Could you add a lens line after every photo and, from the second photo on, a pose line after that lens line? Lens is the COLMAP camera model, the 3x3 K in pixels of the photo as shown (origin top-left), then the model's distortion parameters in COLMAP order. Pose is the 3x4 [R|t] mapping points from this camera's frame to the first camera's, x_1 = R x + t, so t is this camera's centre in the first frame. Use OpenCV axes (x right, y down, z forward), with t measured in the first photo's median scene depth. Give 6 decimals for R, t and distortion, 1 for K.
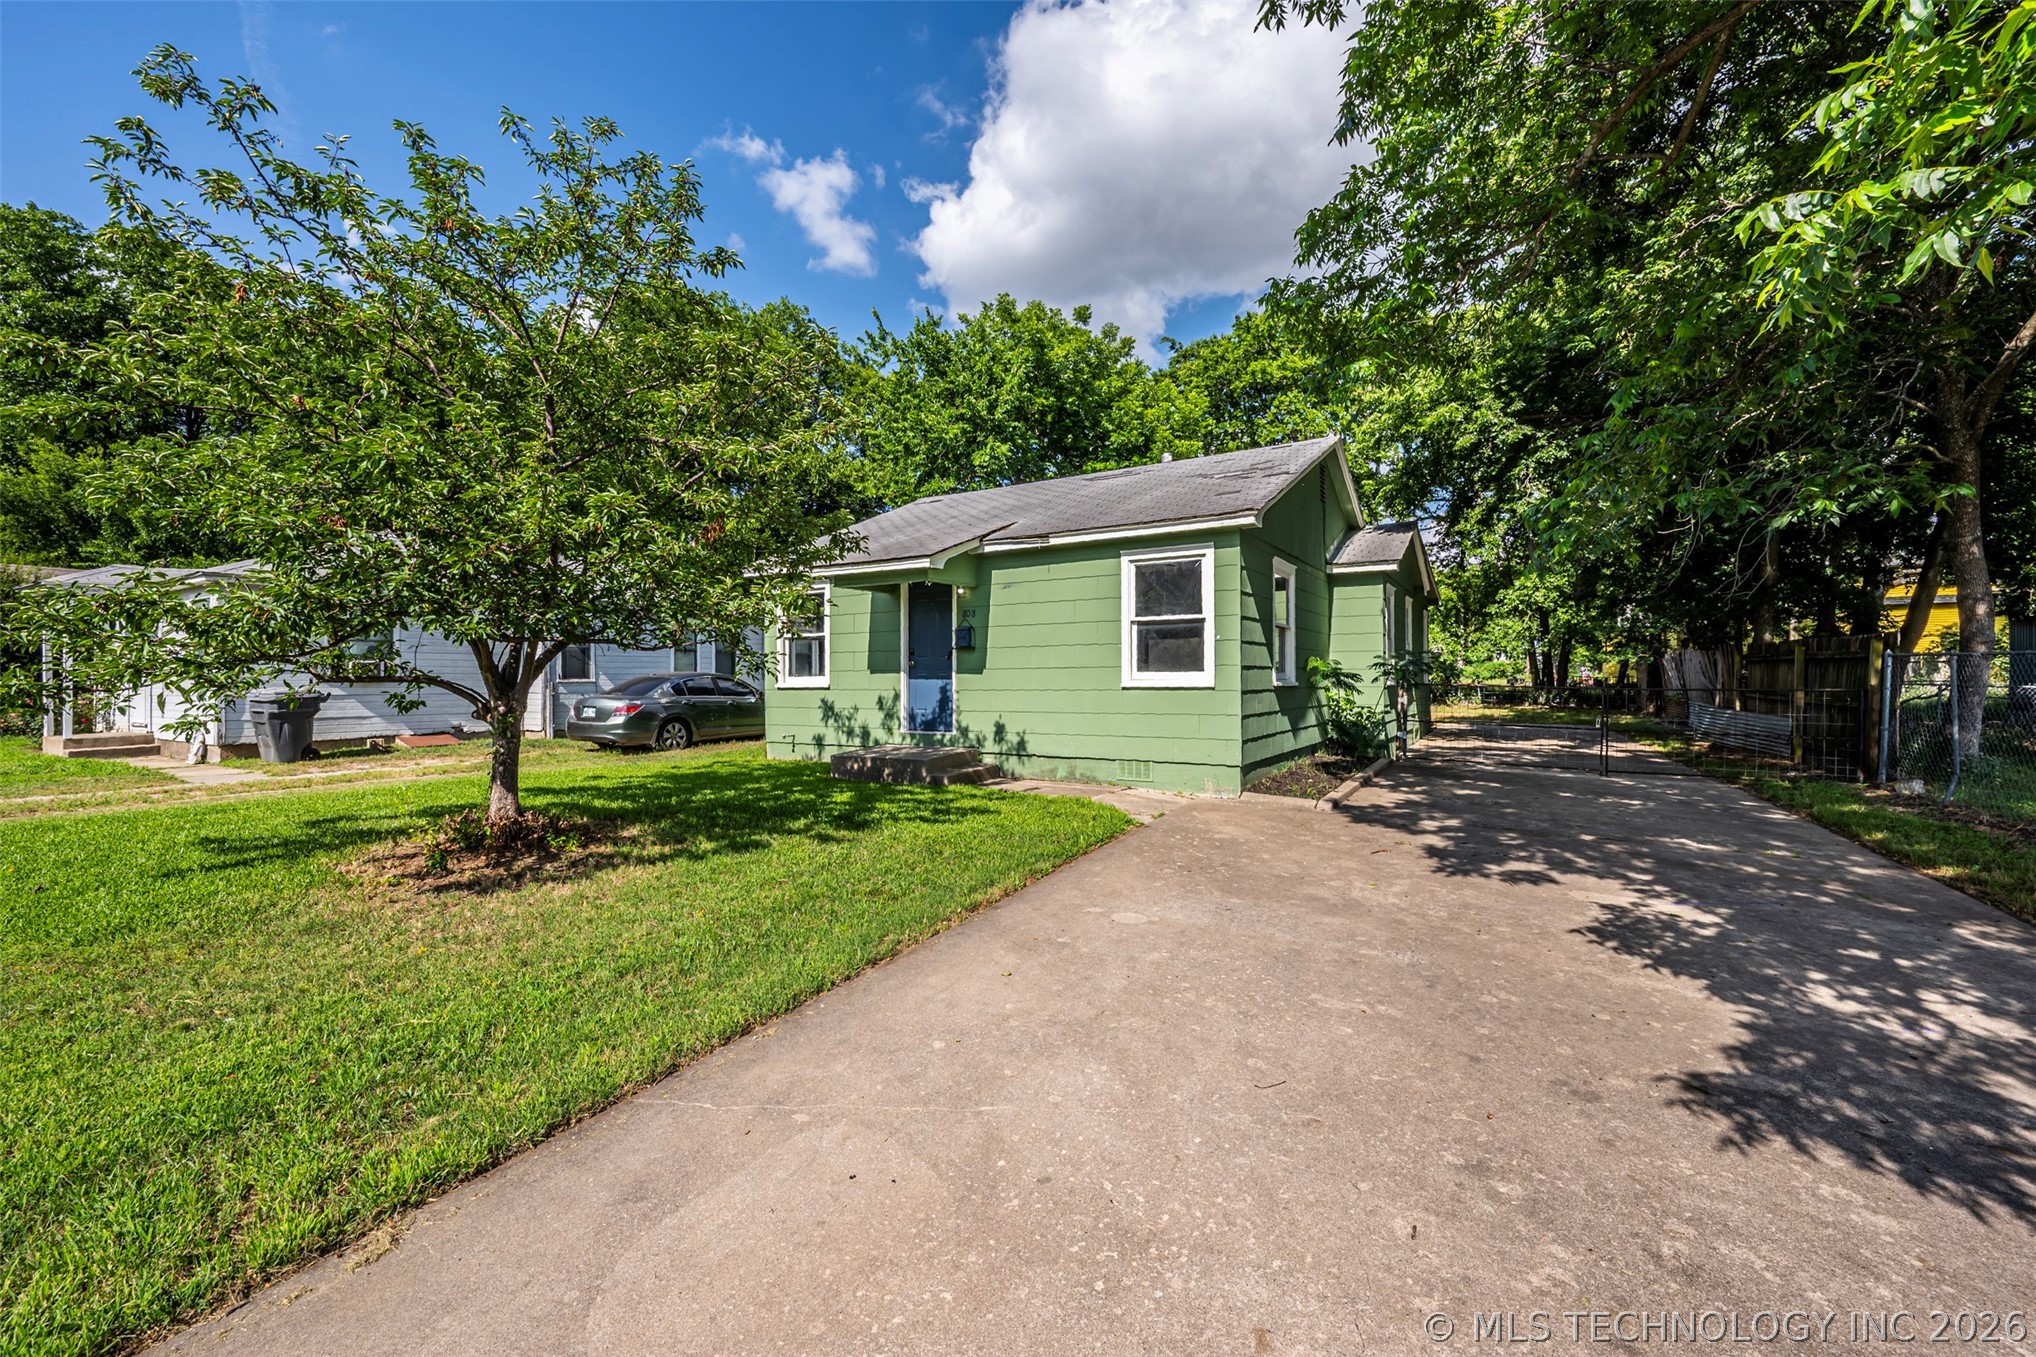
lens RADIAL K [[789.3, 0, 1026.2], [0, 789.3, 685.6], [0, 0, 1]] dist [-0.010159, -0.000294]
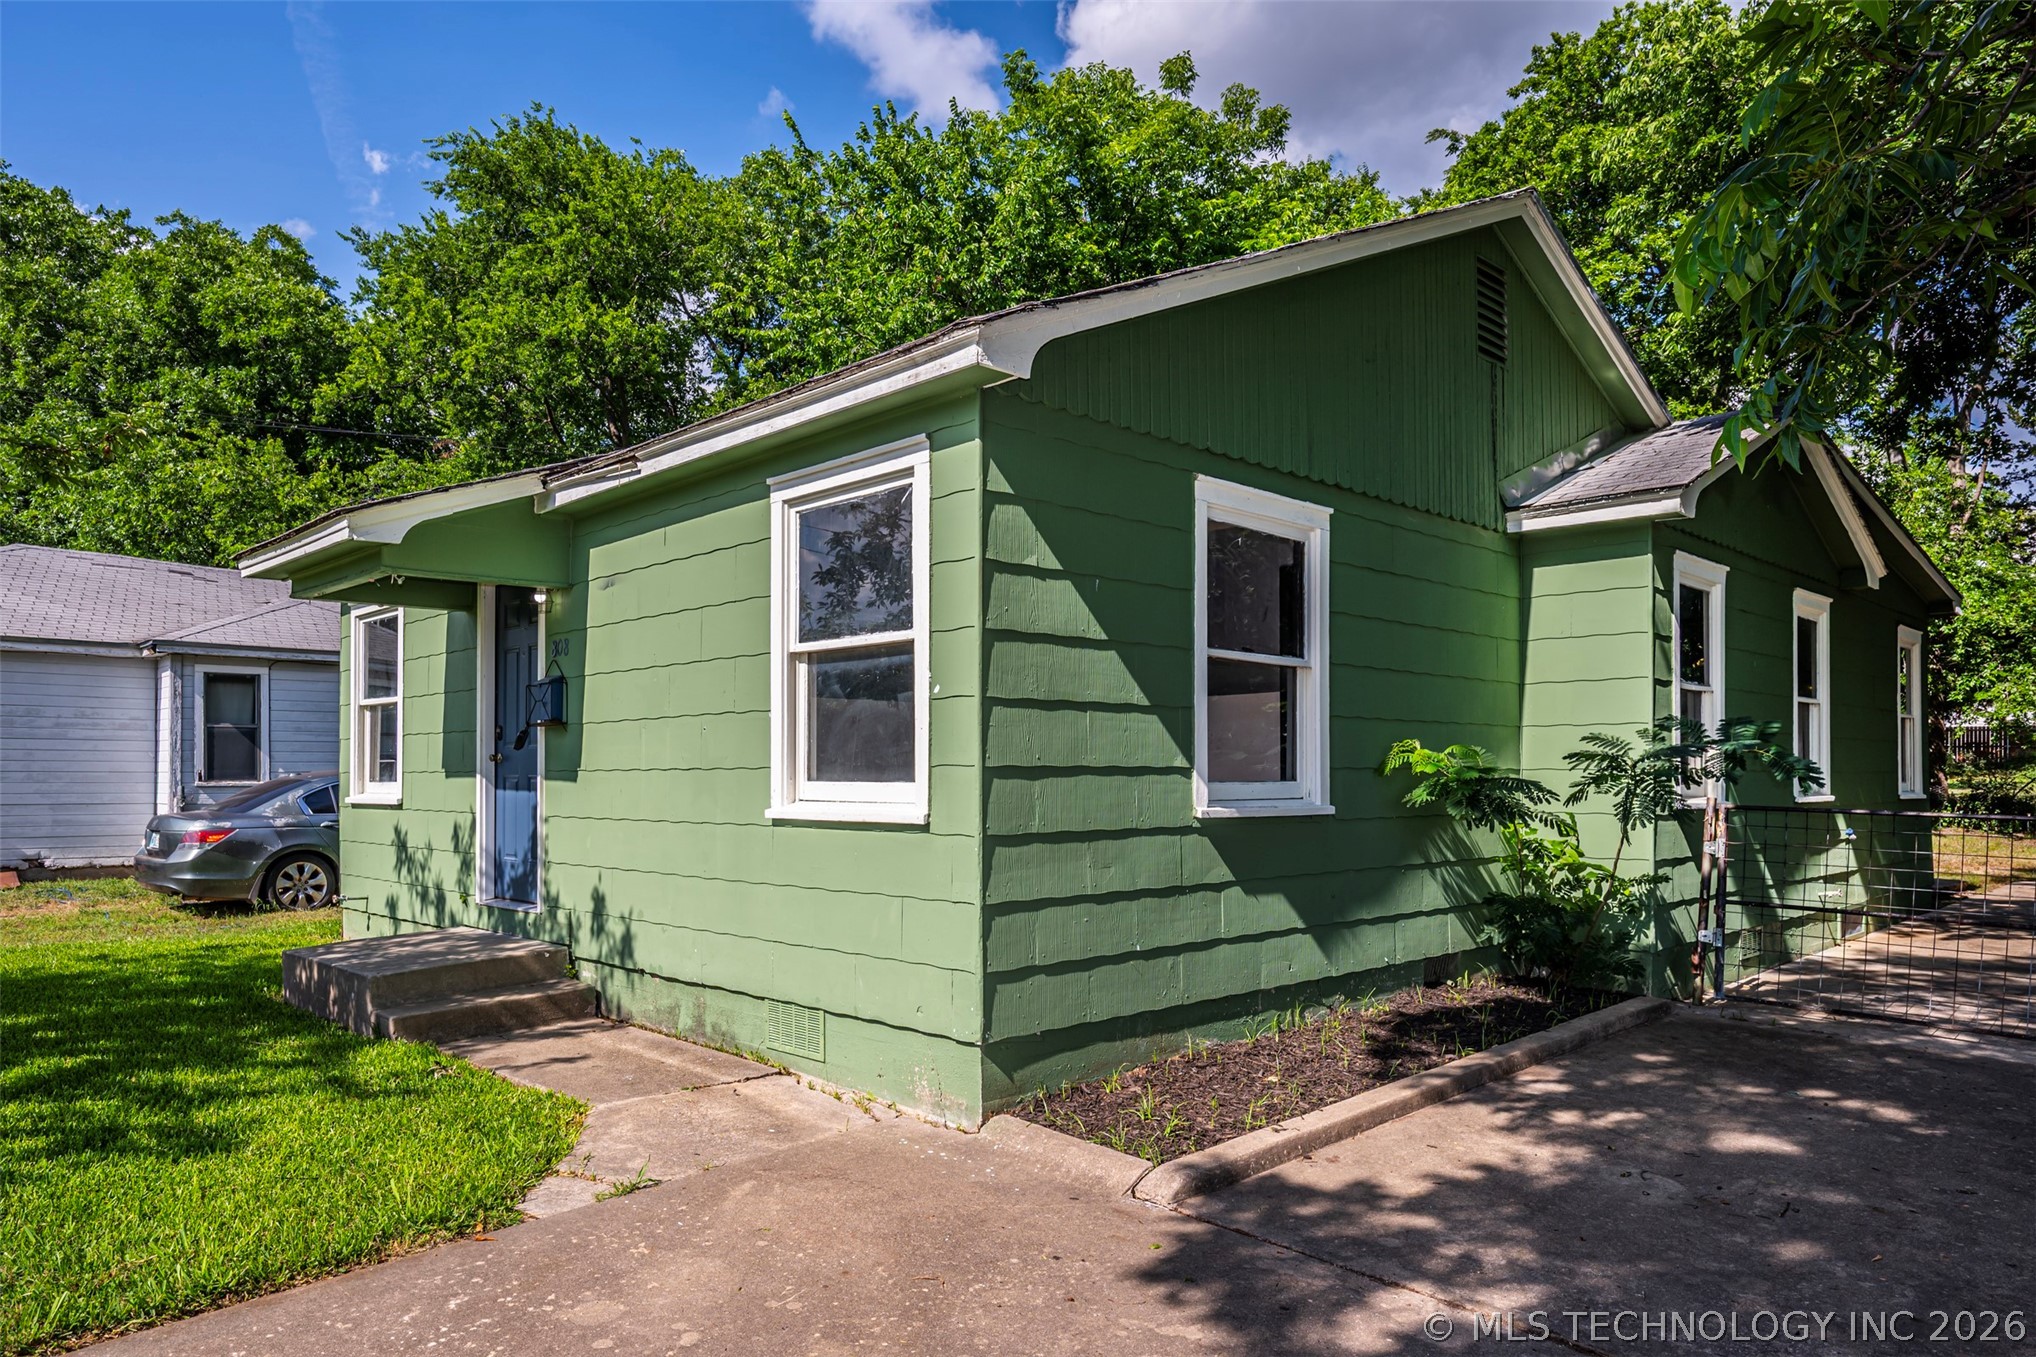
lens RADIAL K [[1279.1, 0, 952.2], [0, 1279.1, 781.1], [0, 0, 1]] dist [0.001498, 0.001599]
pose [[0.966167, 0.004014, -0.257886, 0.325755], [-0.004536, 0.999989, -0.001428, -0.014034], [0.257877, 0.002549, 0.966174, 0.340065]]
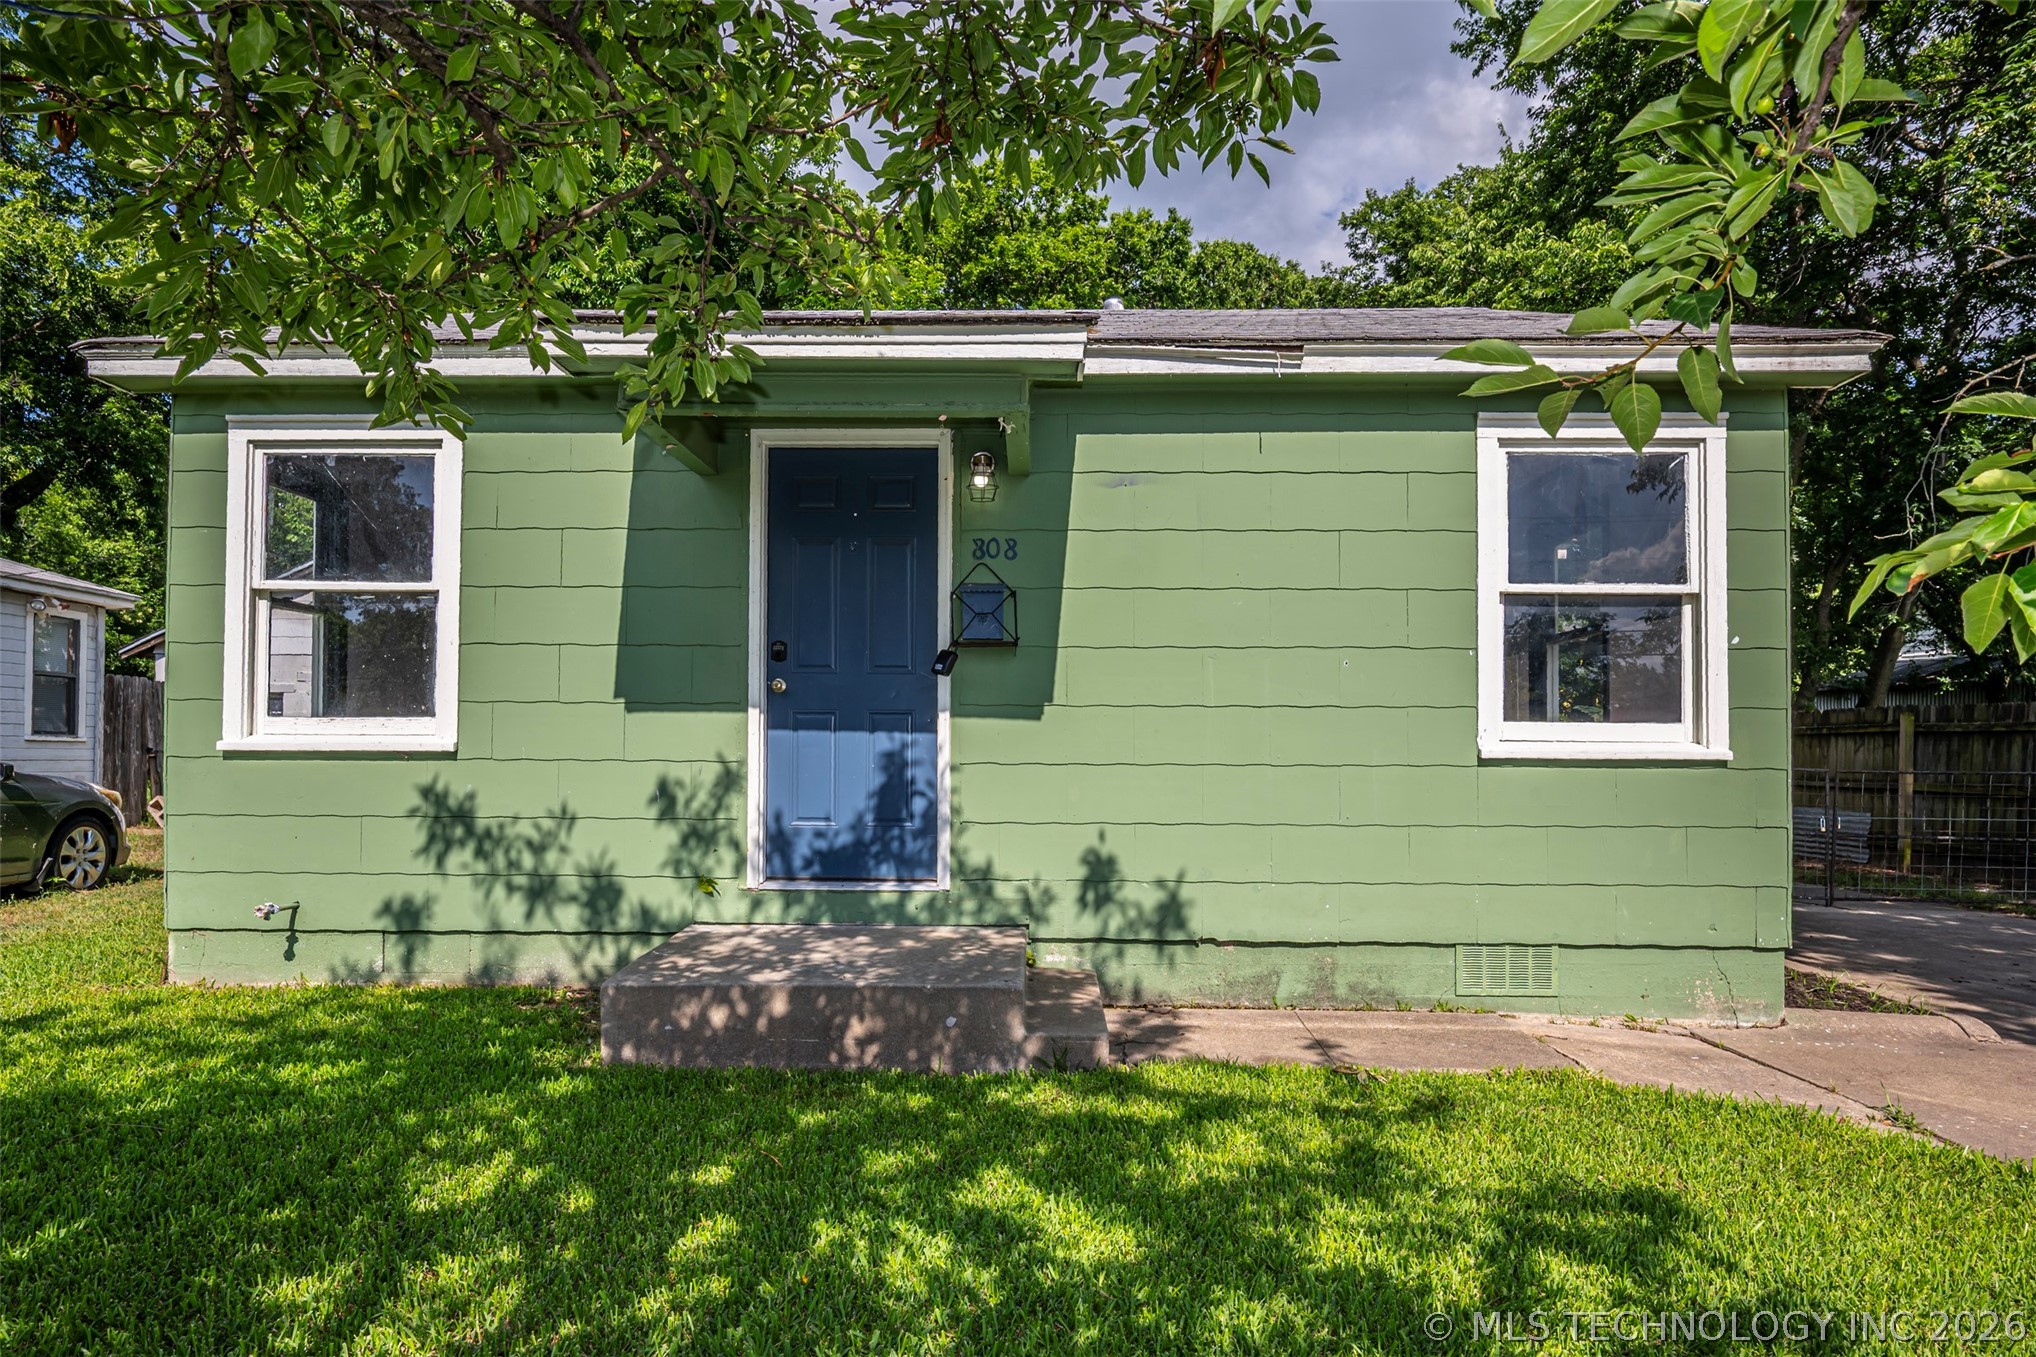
lens RADIAL K [[1149.9, 0, 1042.8], [0, 1149.9, 739.4], [0, 0, 1]] dist [-0.004641, 0.000280]
pose [[0.869455, 0.018771, 0.493656, -0.301441], [-0.008701, 0.999705, -0.022689, 0.006520], [-0.493936, 0.015432, 0.869361, 0.525671]]
